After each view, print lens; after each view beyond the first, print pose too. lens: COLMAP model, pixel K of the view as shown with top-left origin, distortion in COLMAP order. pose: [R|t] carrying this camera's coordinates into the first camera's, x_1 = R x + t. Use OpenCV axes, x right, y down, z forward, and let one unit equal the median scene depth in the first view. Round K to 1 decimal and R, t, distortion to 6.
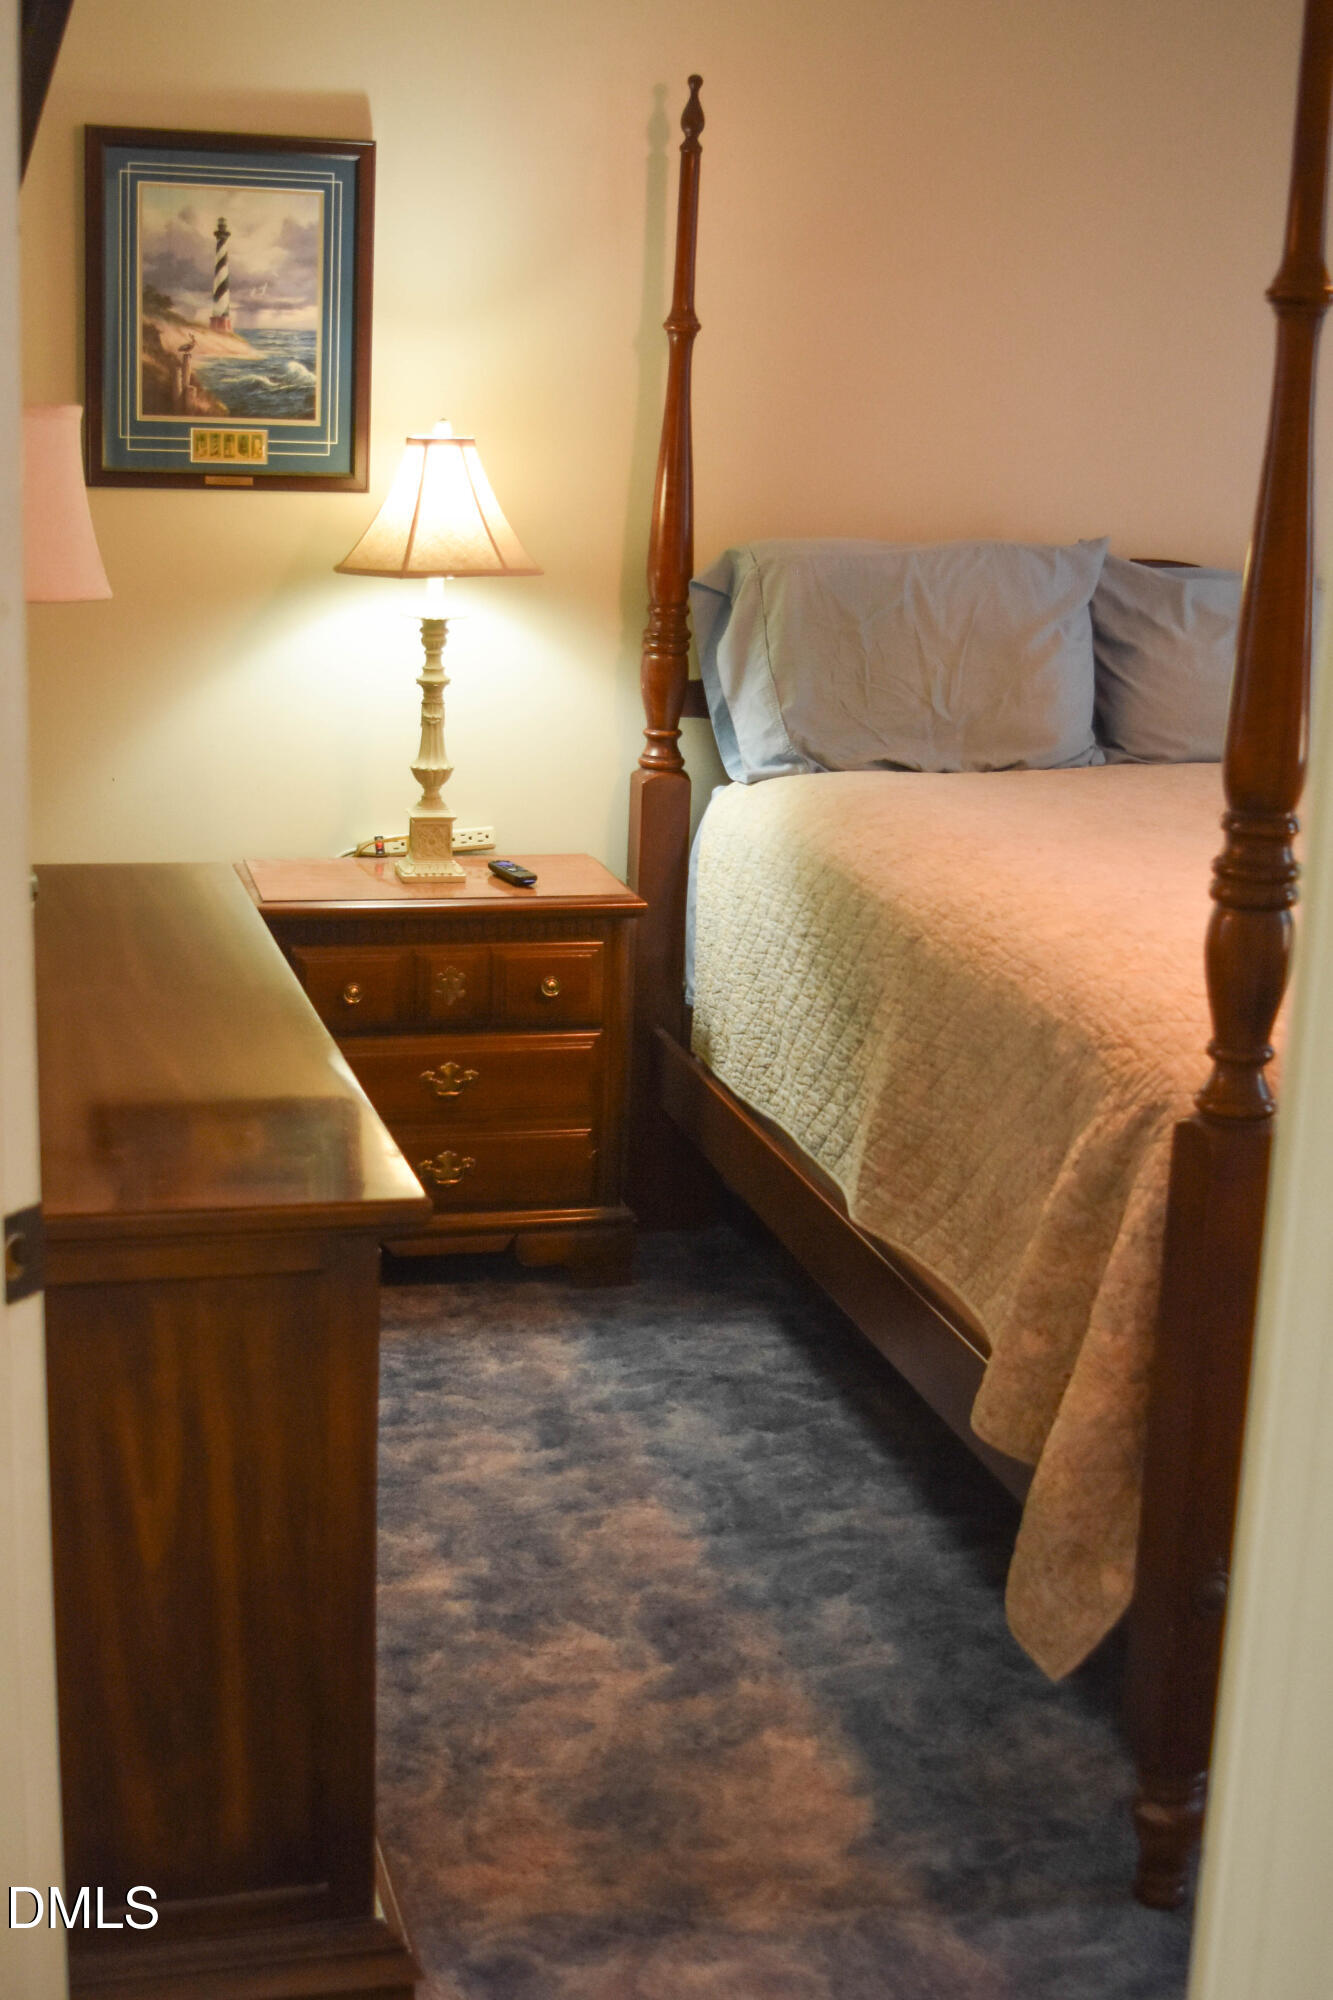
lens RADIAL K [[2742.3, 0, 665.5], [0, 2742.3, 1002.3], [0, 0, 1]] dist [-0.069577, 0.000000]
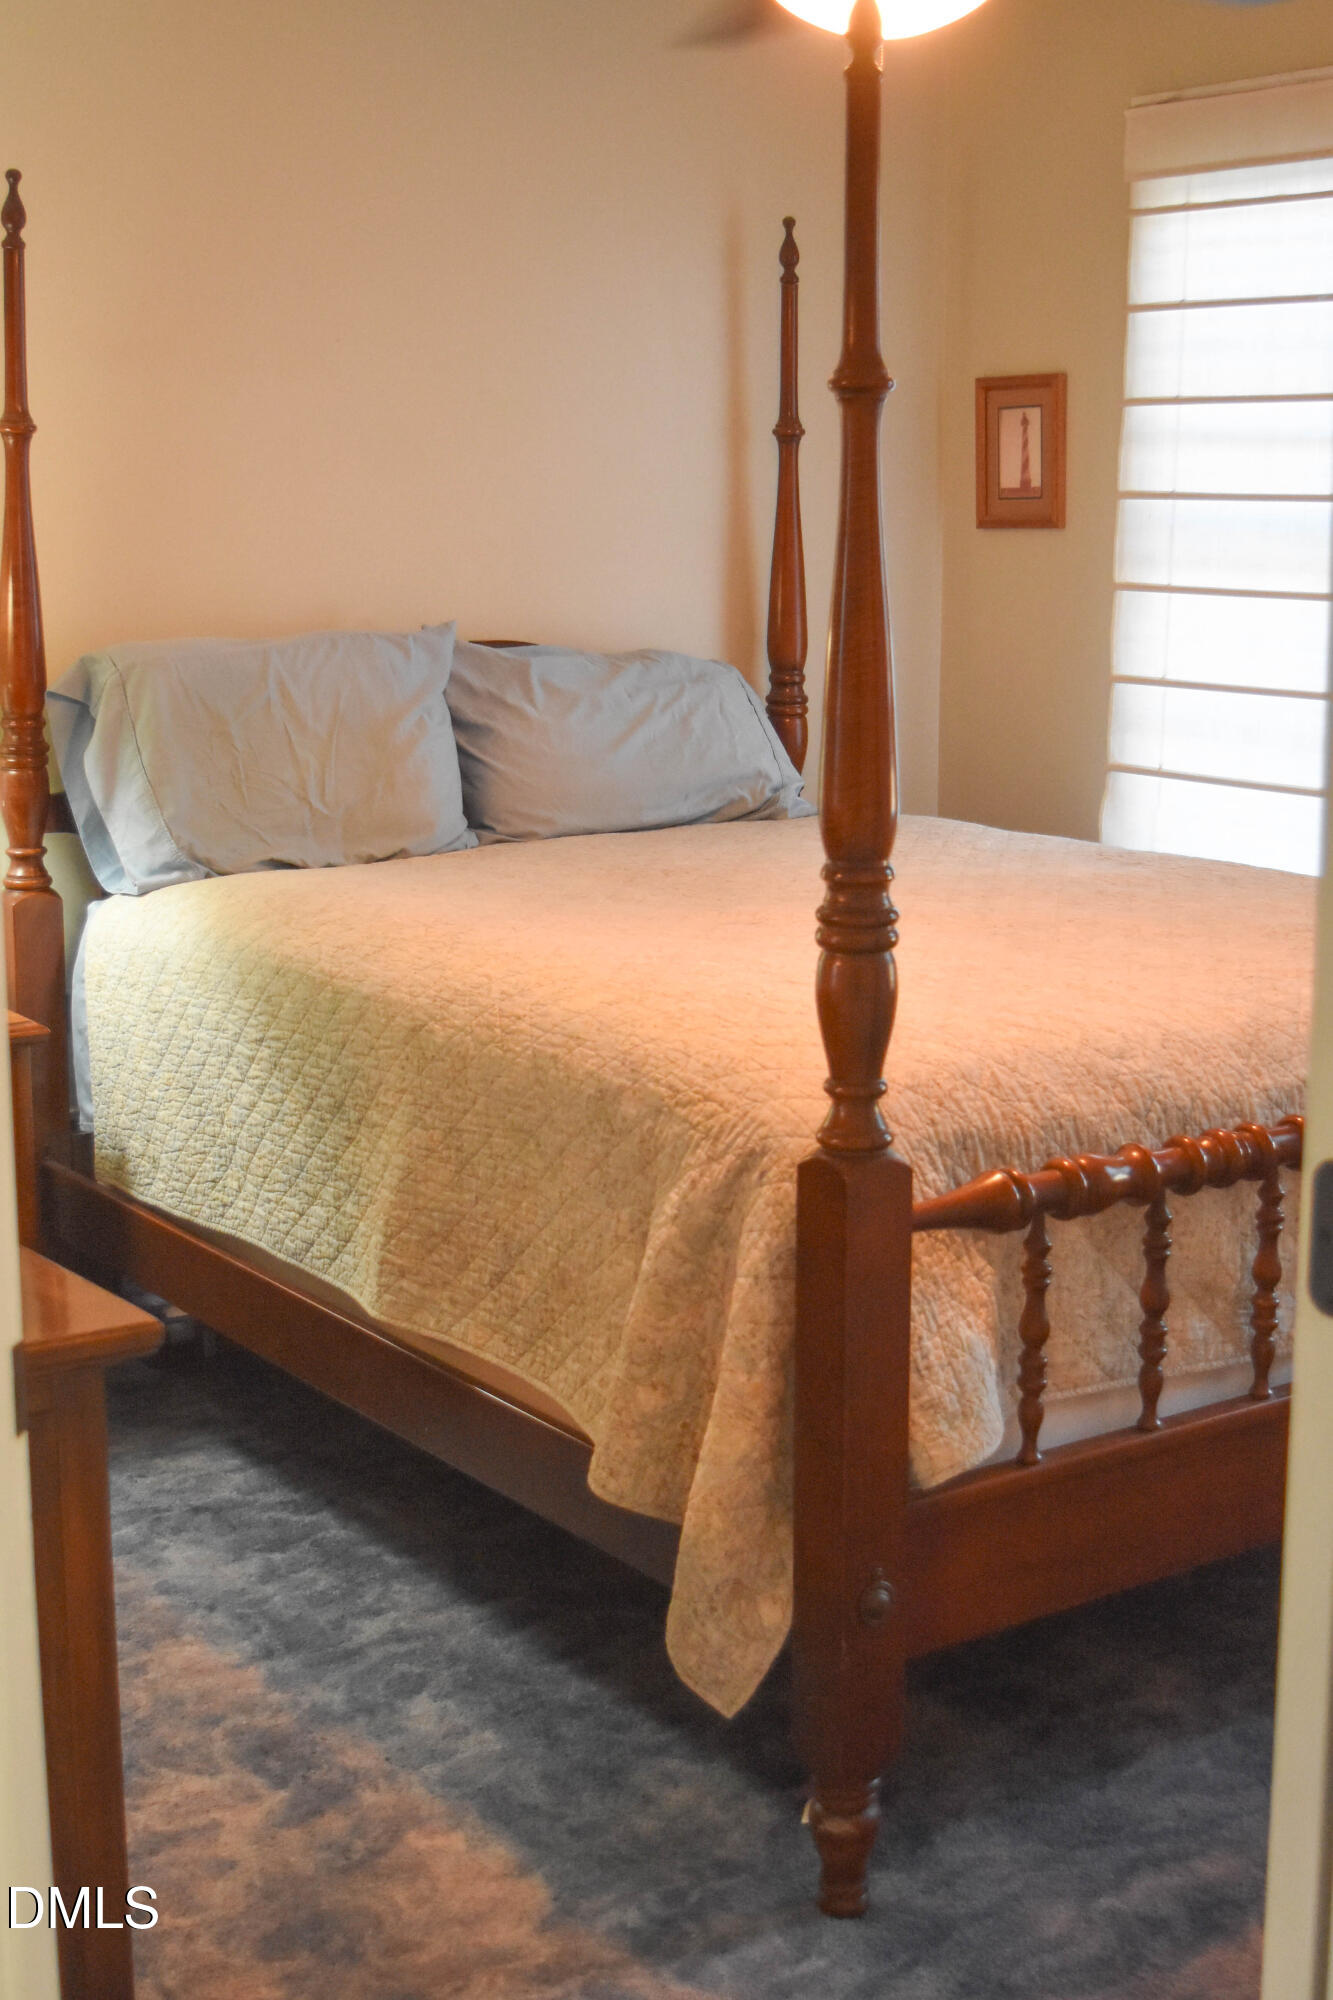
lens RADIAL K [[2947.3, 0, 667.3], [0, 2947.3, 998.3], [0, 0, 1]] dist [-0.065711, 0.000000]
pose [[0.932351, -0.097411, 0.348185, -0.199402], [0.112299, 0.993413, -0.022784, 0.001131], [-0.343672, 0.060344, 0.937149, -0.040934]]
